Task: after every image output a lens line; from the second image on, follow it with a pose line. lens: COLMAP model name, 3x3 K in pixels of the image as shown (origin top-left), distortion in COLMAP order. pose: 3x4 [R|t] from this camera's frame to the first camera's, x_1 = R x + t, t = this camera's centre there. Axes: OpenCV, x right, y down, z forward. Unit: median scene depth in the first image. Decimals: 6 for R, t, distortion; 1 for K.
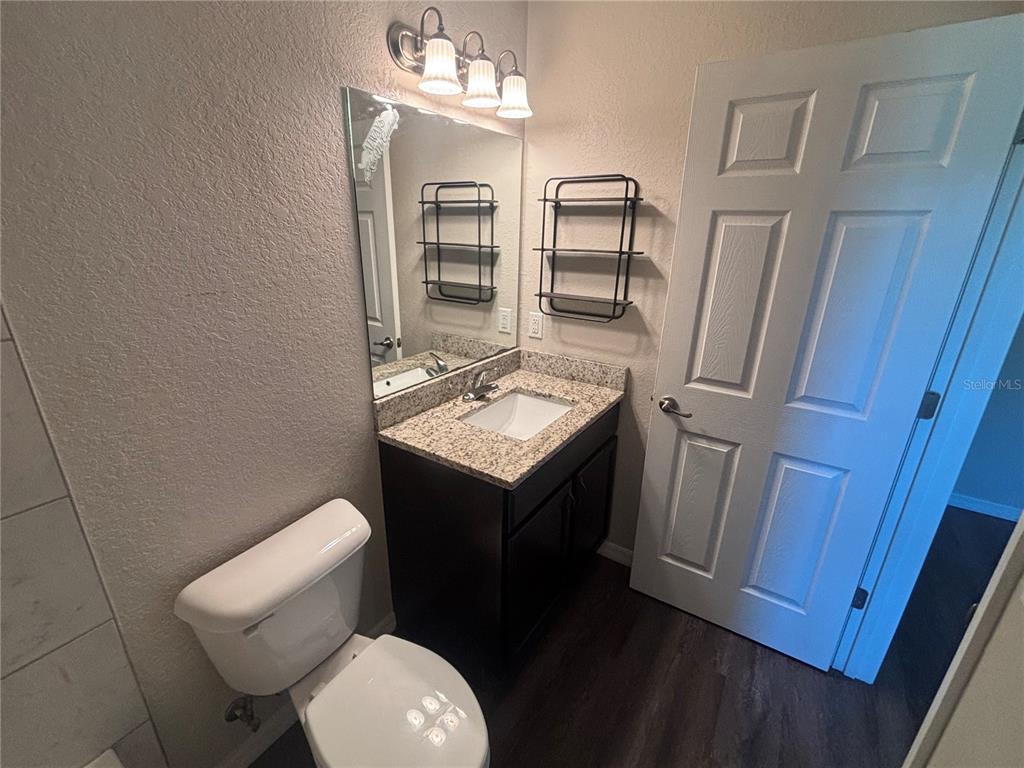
lens RADIAL K [[438.2, 0, 505.6], [0, 438.2, 381.9], [0, 0, 1]] dist [-0.000372, 0.000069]
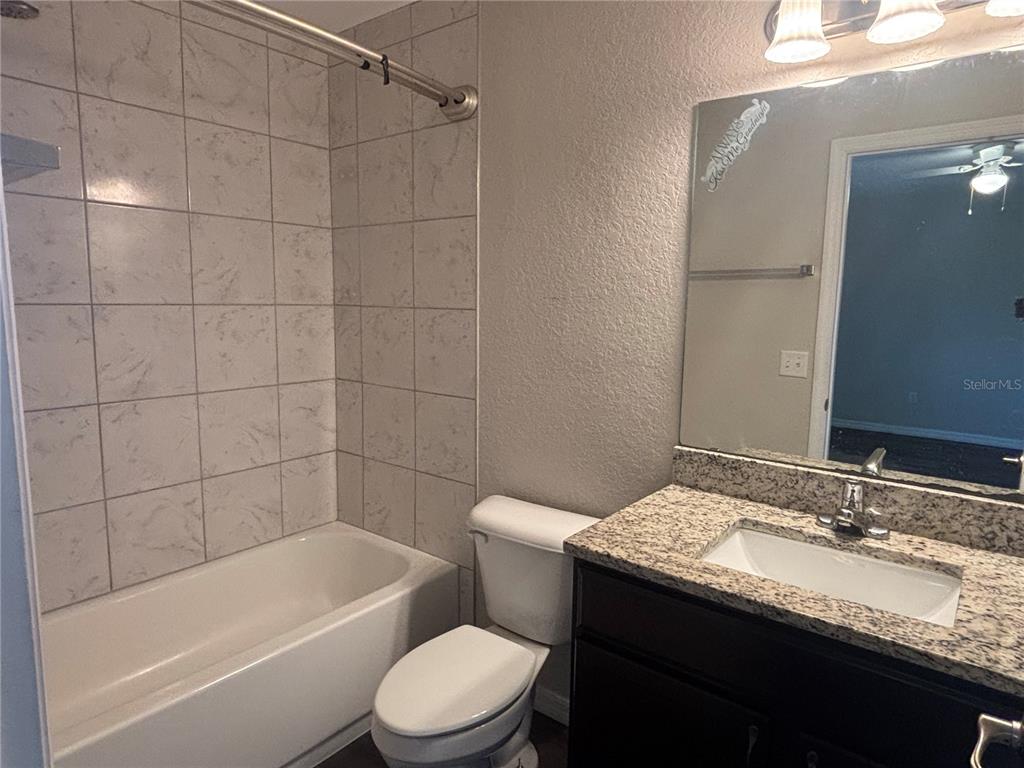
lens RADIAL K [[630.6, 0, 512.0], [0, 630.6, 384.0], [0, 0, 1]] dist [0.003250, -0.000177]
pose [[-0.066968, 0.126768, -0.989669, 0.964017], [-0.341606, 0.929036, 0.142117, -0.138301], [0.937454, 0.347594, -0.018911, 0.742441]]
